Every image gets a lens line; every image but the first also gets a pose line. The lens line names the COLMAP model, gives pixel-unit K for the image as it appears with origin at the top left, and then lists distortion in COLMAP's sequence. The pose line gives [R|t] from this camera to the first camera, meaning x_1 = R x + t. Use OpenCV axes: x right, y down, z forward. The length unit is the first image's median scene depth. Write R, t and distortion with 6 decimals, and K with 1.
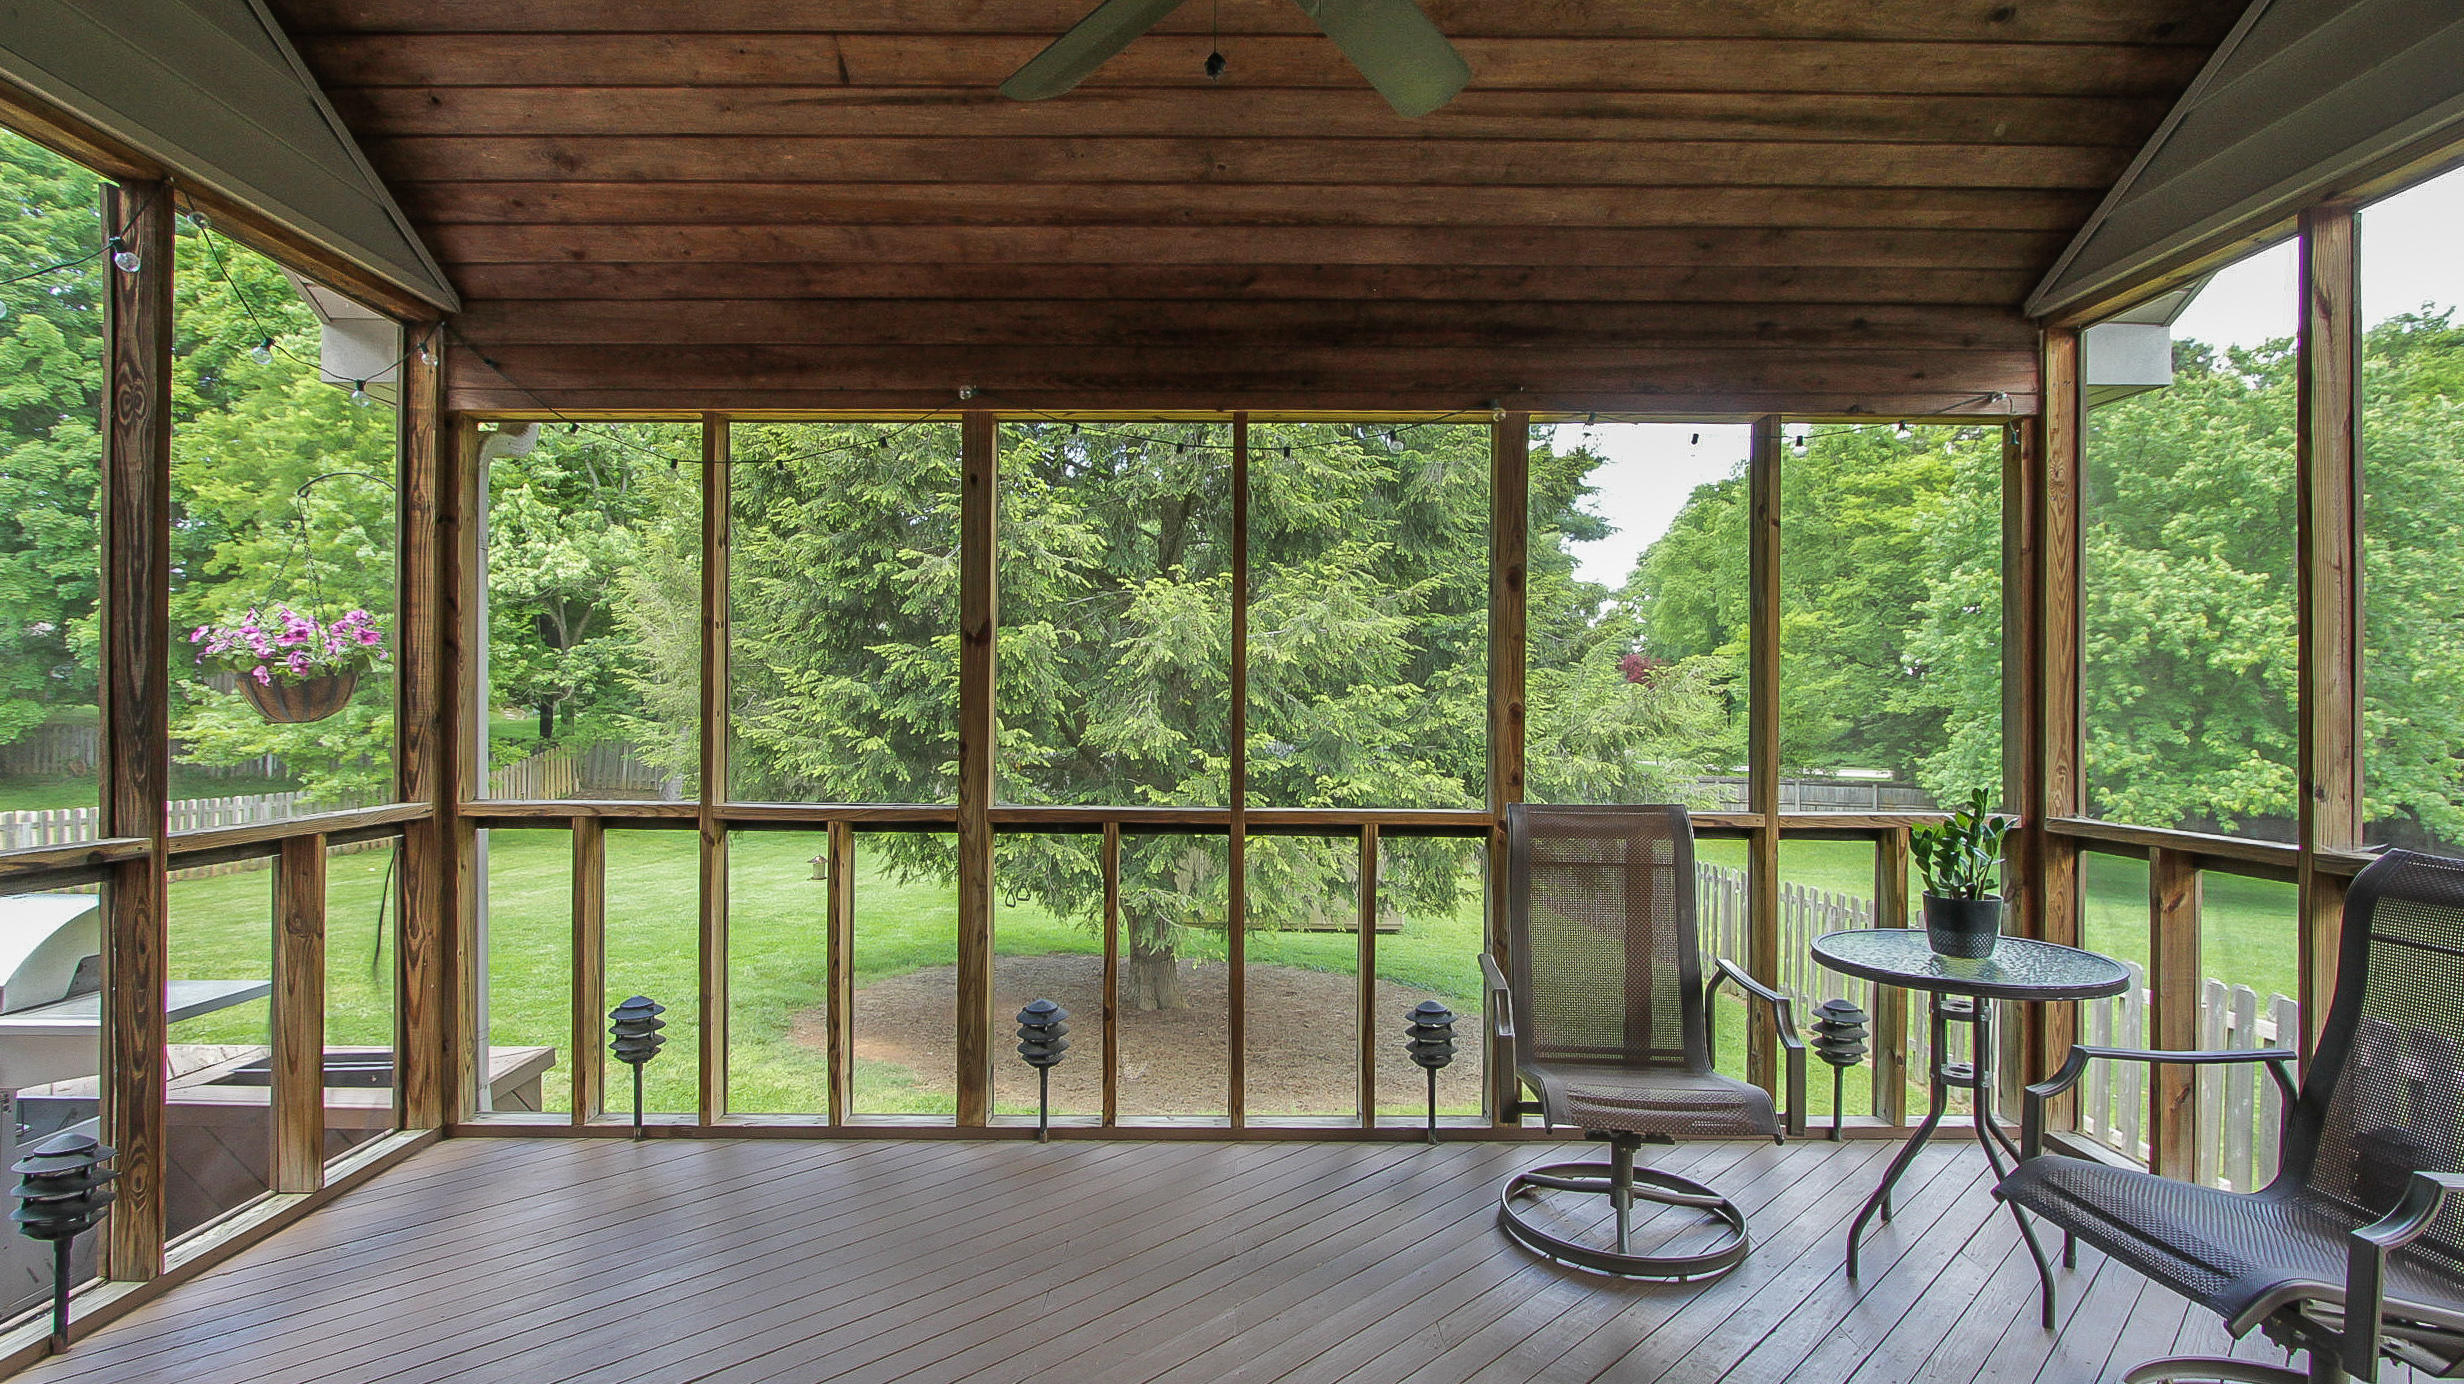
lens RADIAL K [[1205.2, 0, 1210.7], [0, 1205.2, 692.8], [0, 0, 1]] dist [-0.012287, -0.002191]
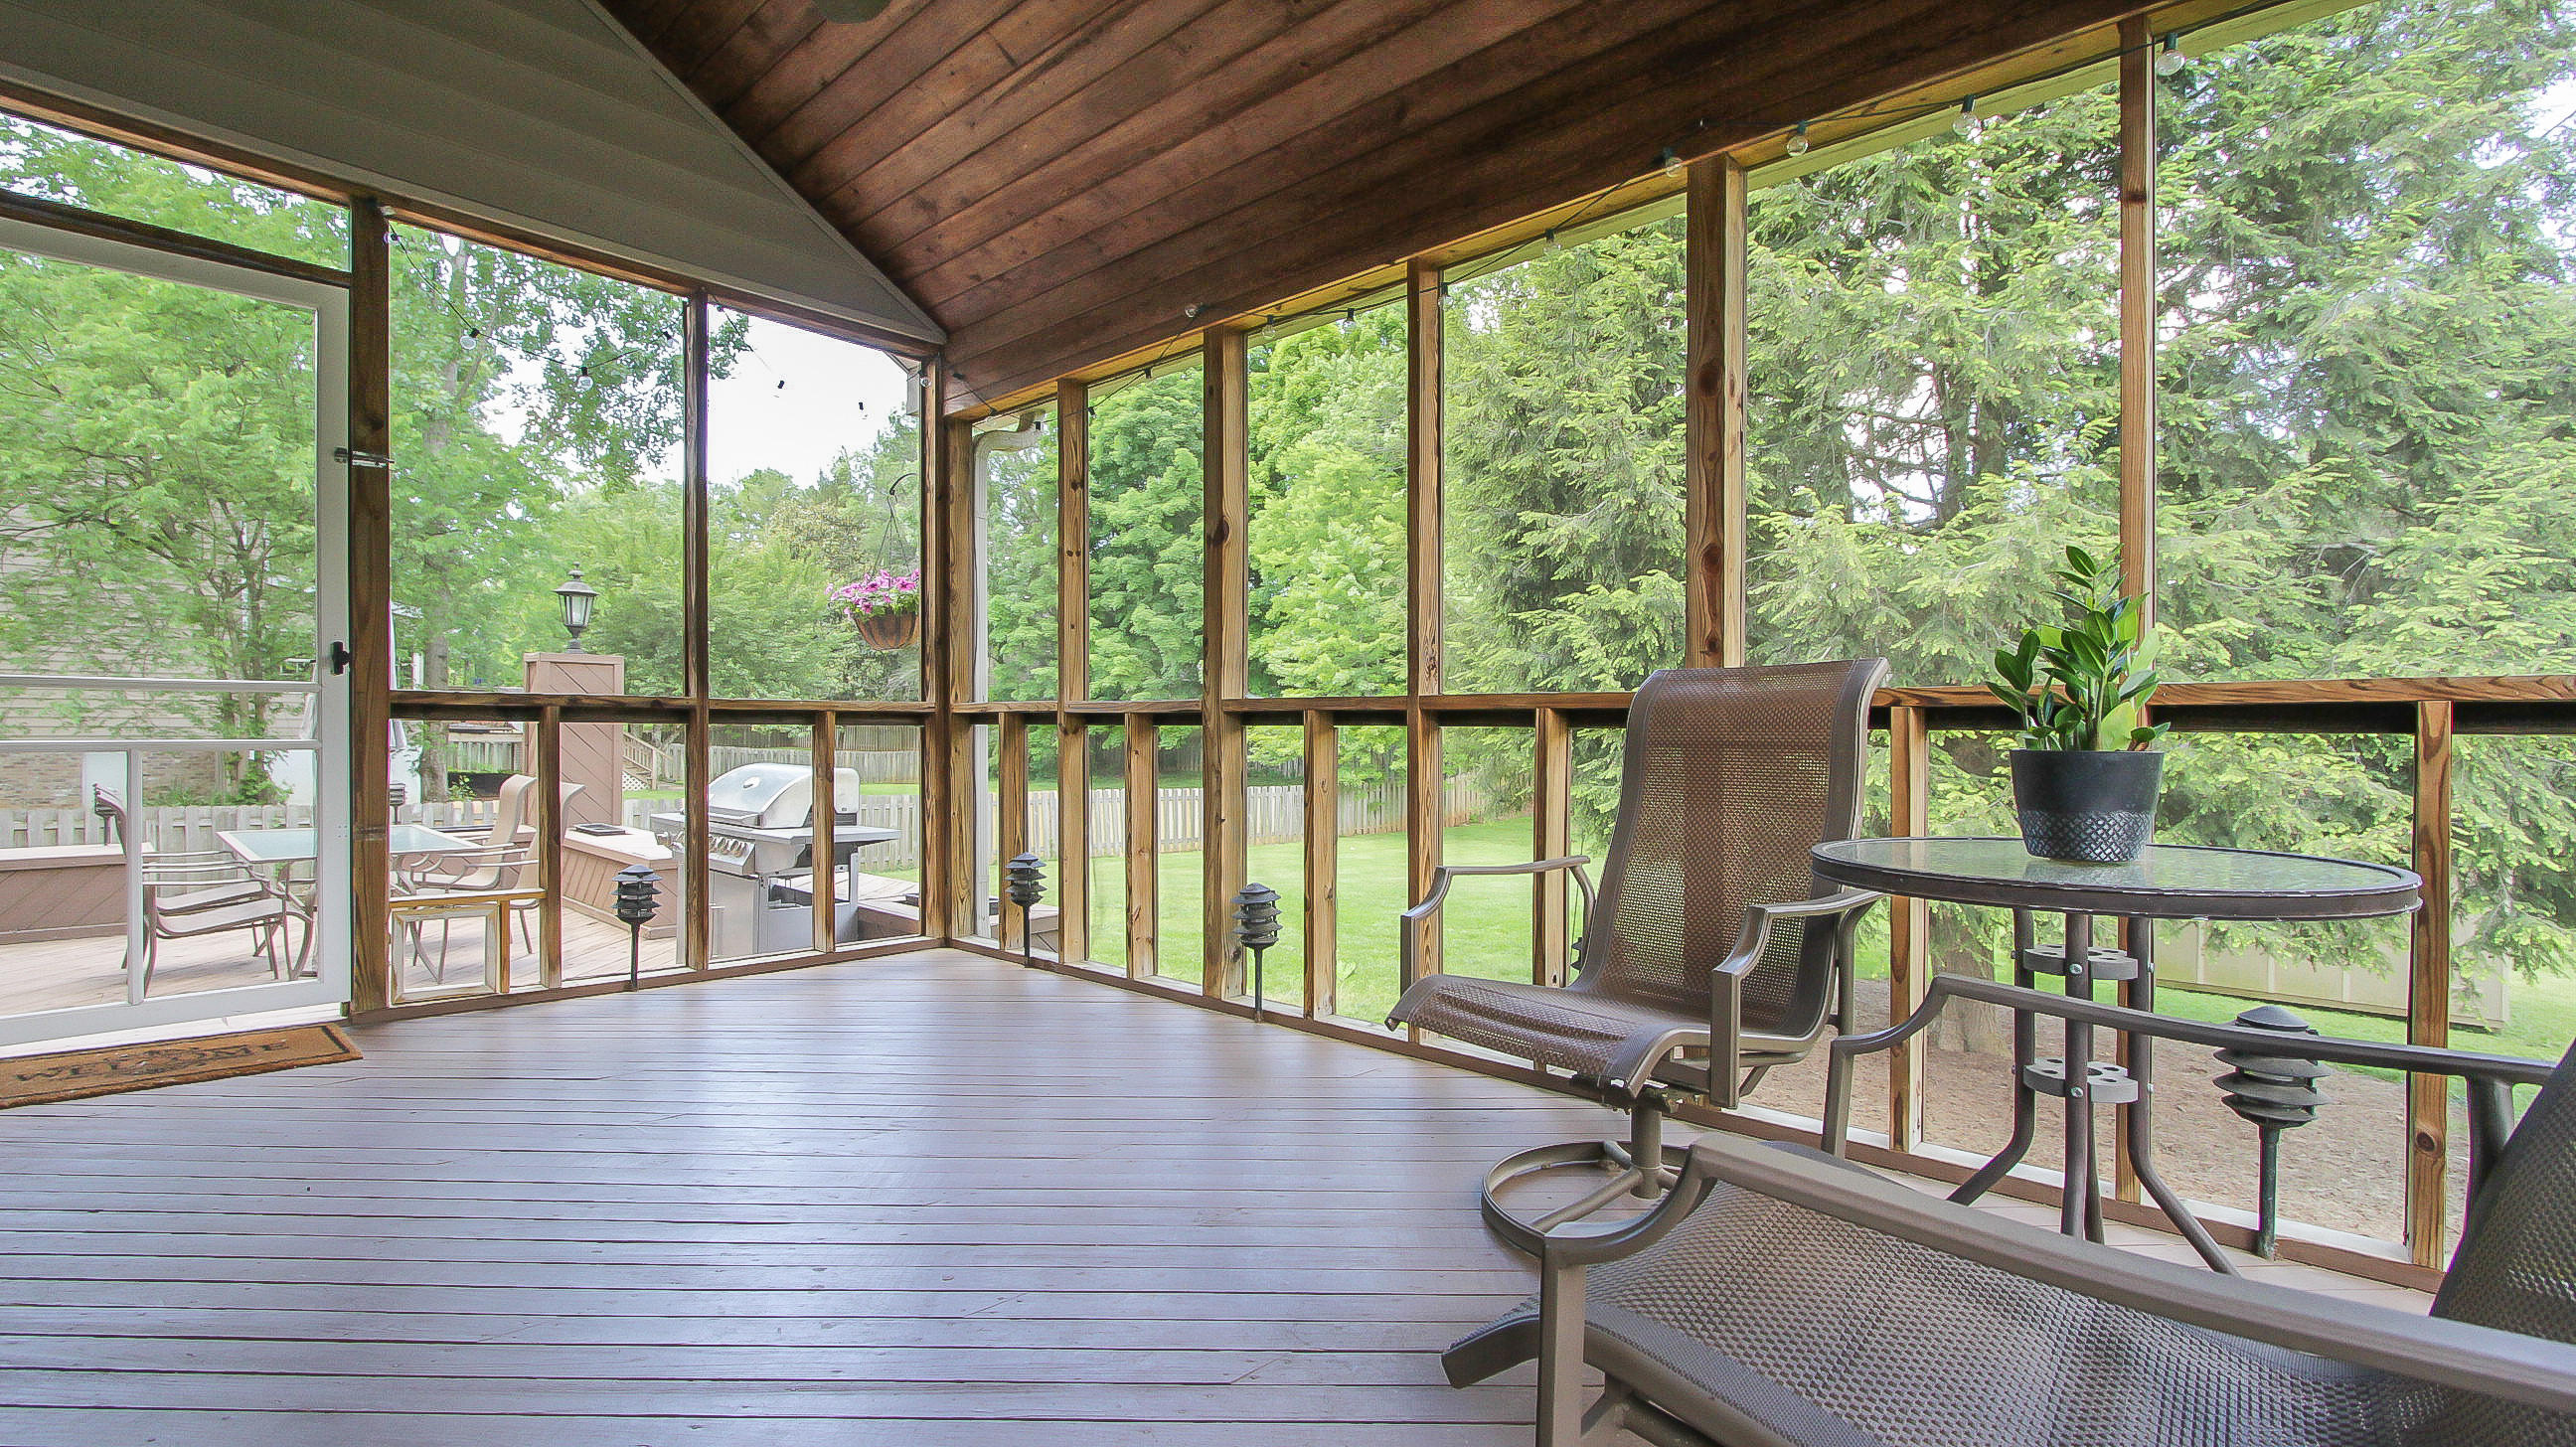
lens RADIAL K [[1176.8, 0, 1277.1], [0, 1176.8, 736.4], [0, 0, 1]] dist [-0.016175, 0.001401]
pose [[0.731454, 0.001559, -0.681889, 0.552483], [0.009717, 0.999872, 0.012709, 0.114895], [0.681822, -0.015921, 0.731345, 0.270942]]
